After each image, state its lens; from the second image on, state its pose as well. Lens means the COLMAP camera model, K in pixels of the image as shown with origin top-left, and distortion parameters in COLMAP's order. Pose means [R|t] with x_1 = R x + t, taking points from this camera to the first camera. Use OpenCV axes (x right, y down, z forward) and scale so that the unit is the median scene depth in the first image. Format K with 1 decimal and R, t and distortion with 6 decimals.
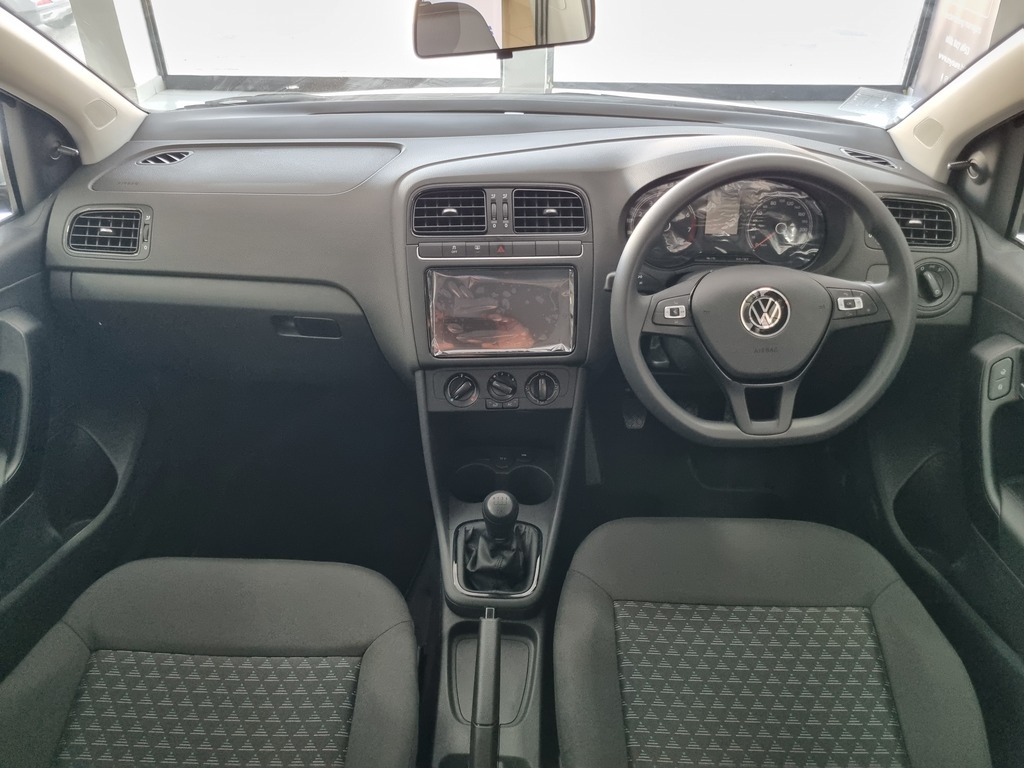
lens RADIAL K [[715.7, 0, 512.0], [0, 715.7, 384.0], [0, 0, 1]] dist [0.000001, -0.000236]
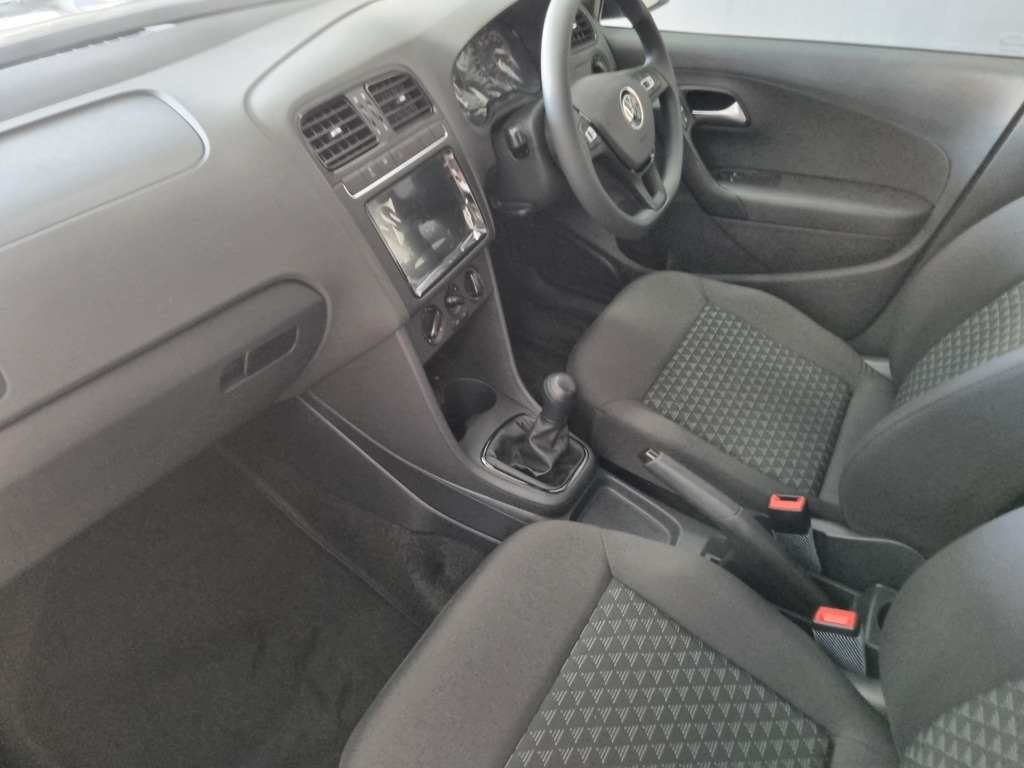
lens RADIAL K [[715.7, 0, 512.0], [0, 715.7, 384.0], [0, 0, 1]] dist [0.000001, -0.000236]
pose [[0.499511, -0.548703, 0.670383, -0.680128], [0.475289, 0.820555, 0.317474, -0.171045], [-0.724285, 0.160044, 0.670669, 0.367760]]
